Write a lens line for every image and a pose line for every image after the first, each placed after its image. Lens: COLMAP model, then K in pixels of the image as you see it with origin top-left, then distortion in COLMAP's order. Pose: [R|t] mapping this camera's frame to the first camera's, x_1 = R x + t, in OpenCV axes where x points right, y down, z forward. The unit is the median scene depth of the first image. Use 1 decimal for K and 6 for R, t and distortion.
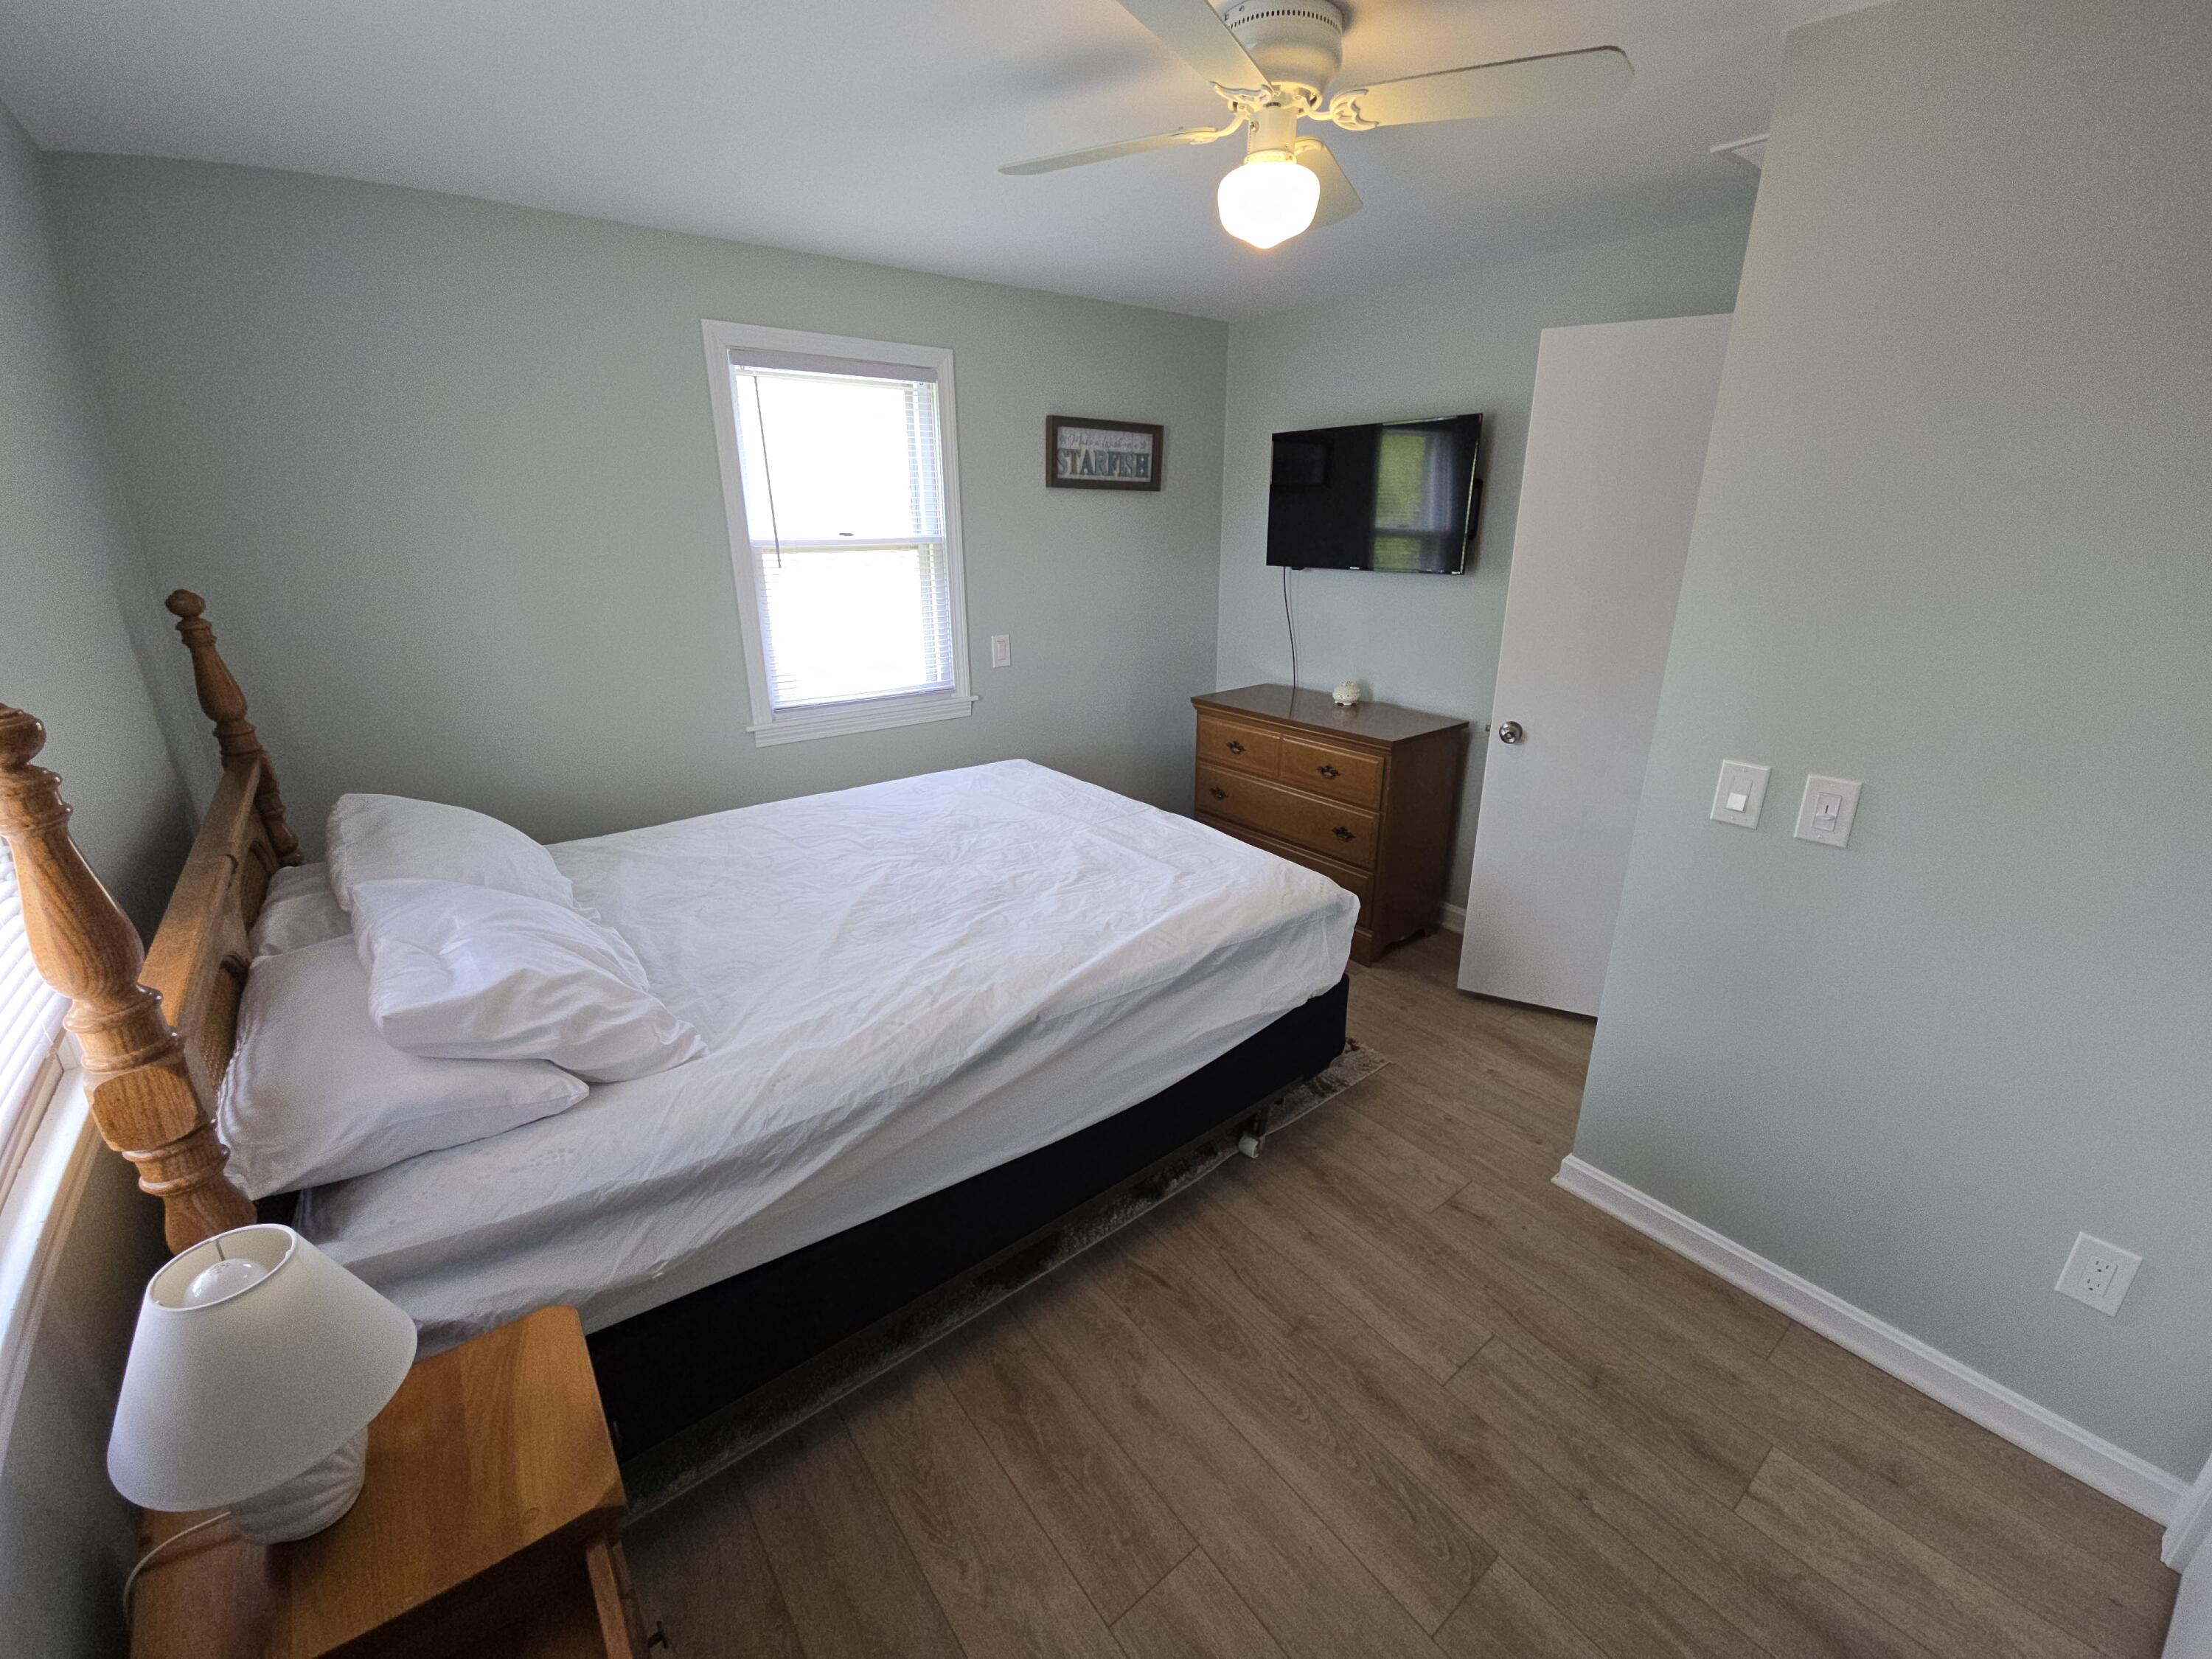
lens RADIAL K [[910.2, 0, 1116.3], [0, 910.2, 828.1], [0, 0, 1]] dist [0.001709, -0.001670]
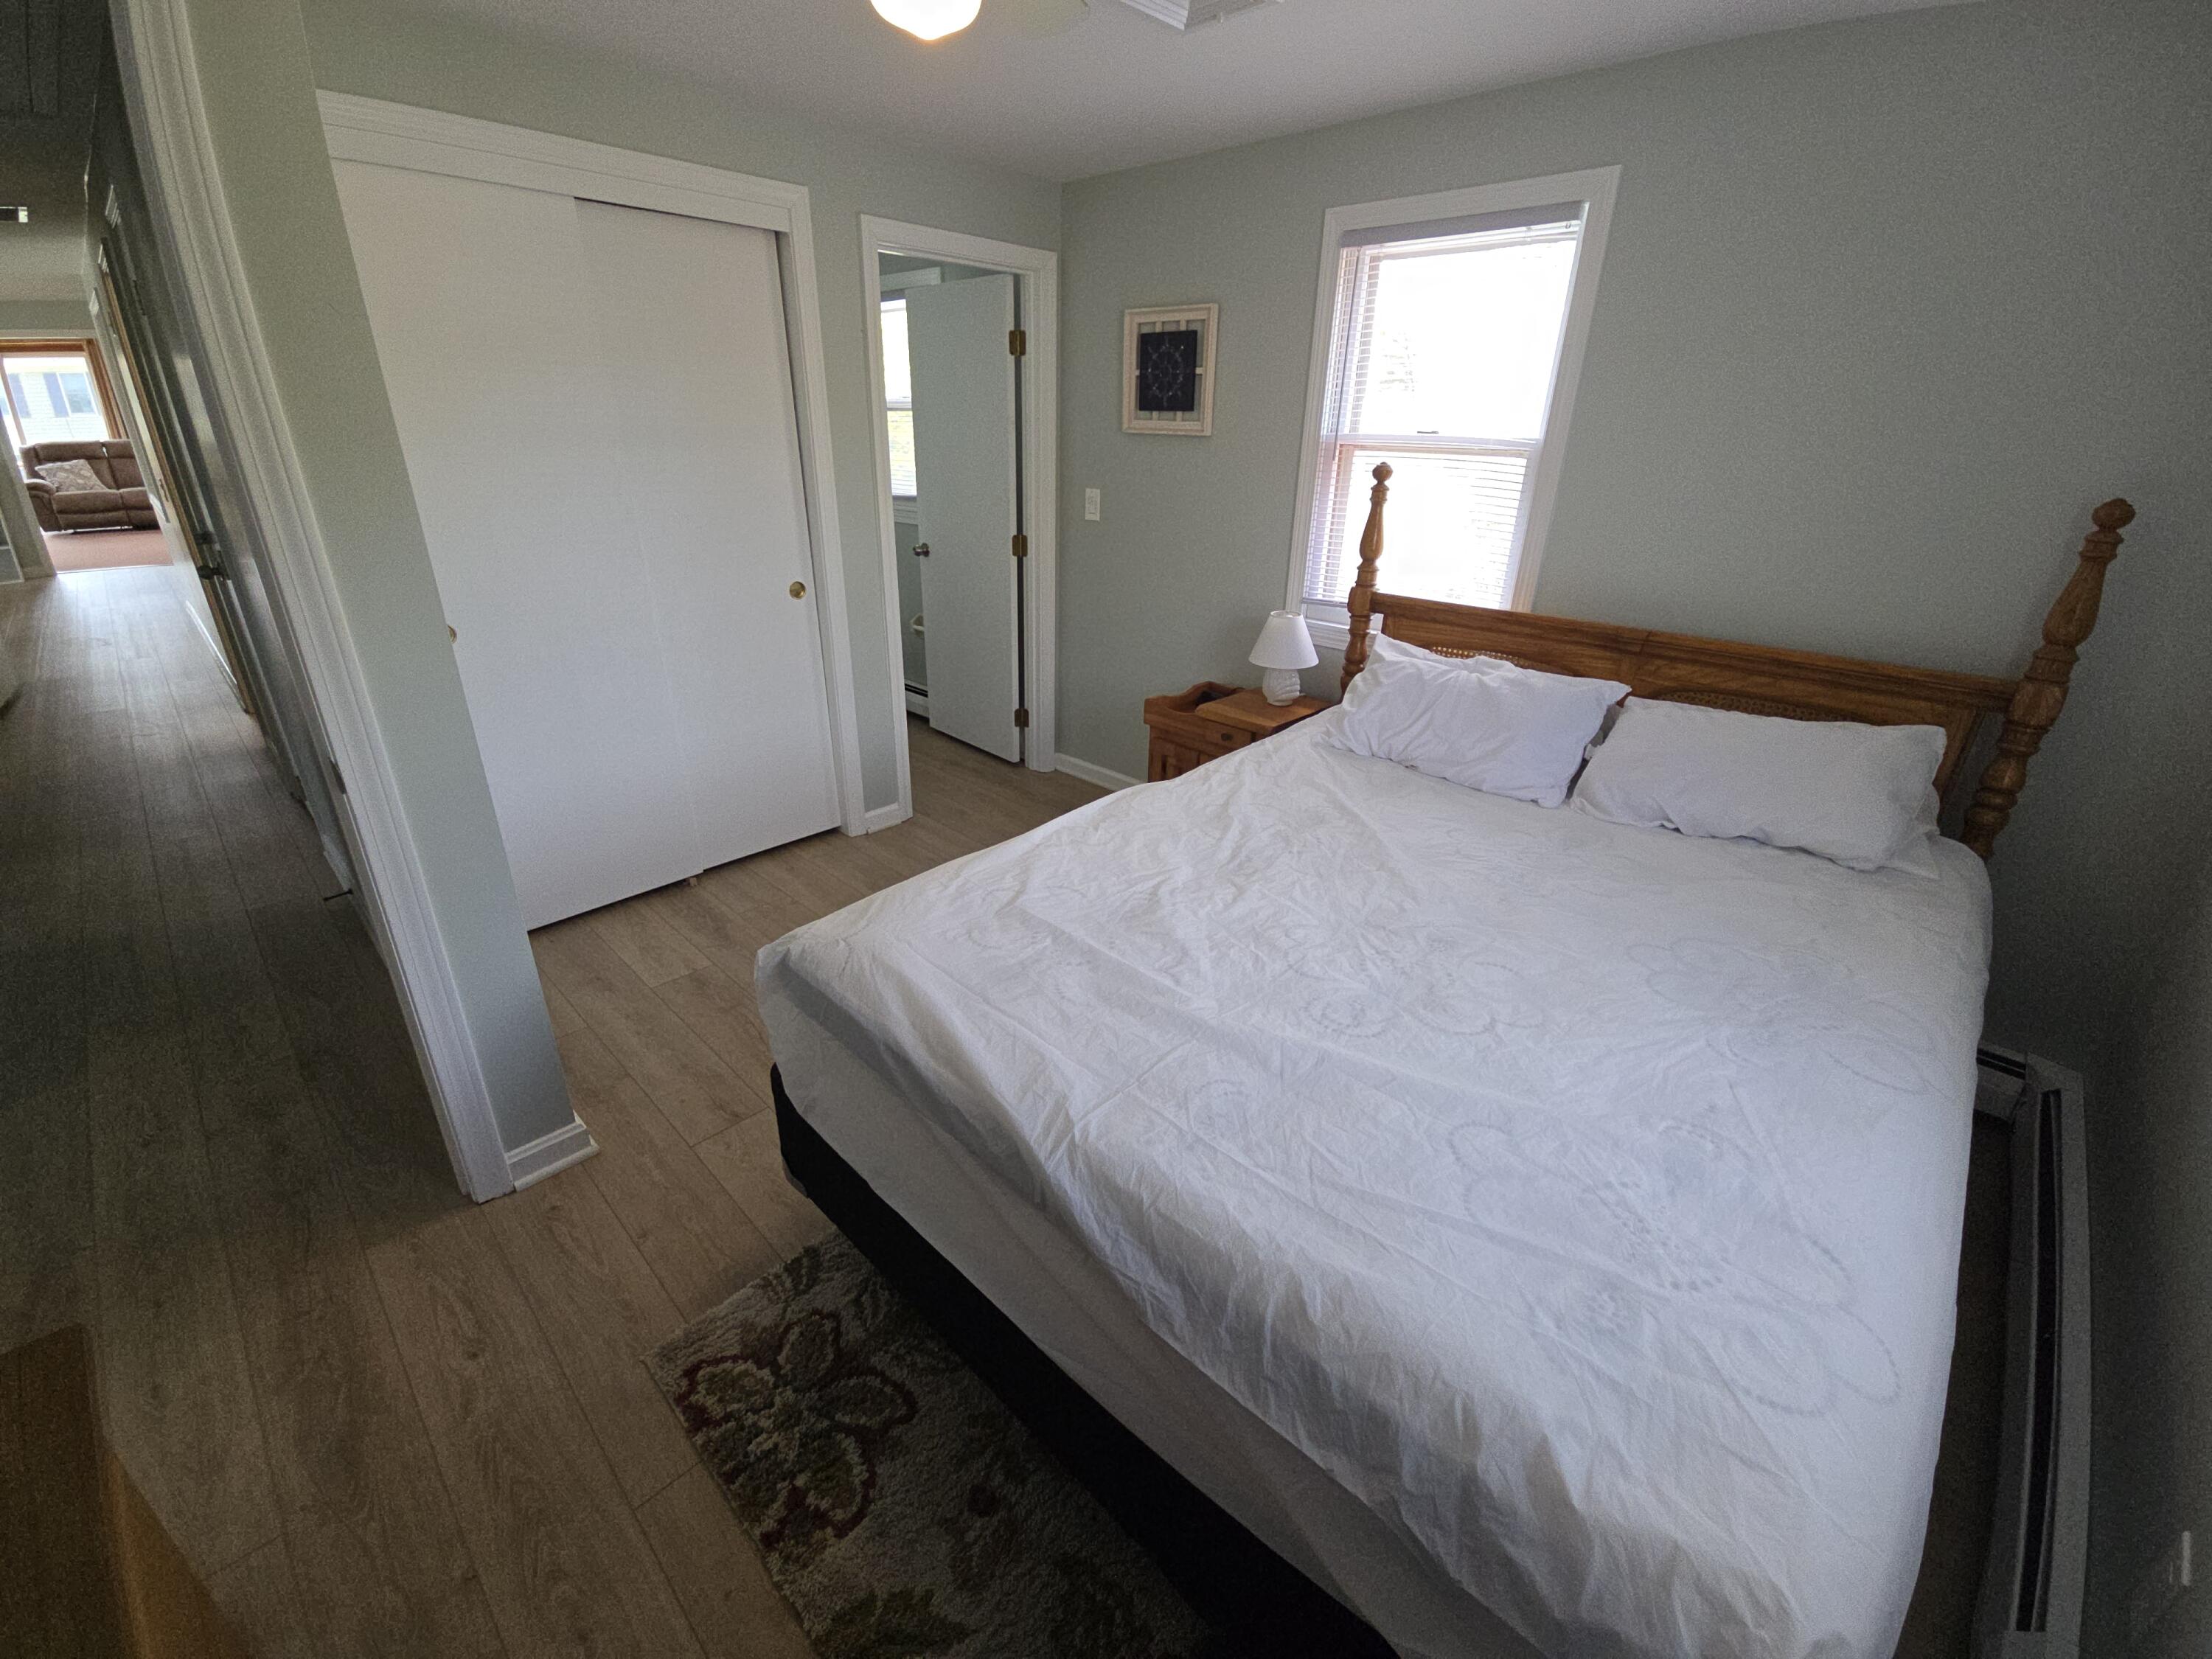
lens RADIAL K [[910.2, 0, 1084.6], [0, 910.2, 815.0], [0, 0, 1]] dist [0.001709, -0.001670]
pose [[-0.993195, 0.027999, -0.113049, 0.099285], [-0.056286, 0.734393, 0.676386, -0.496690], [0.101960, 0.678146, -0.727820, 1.512783]]
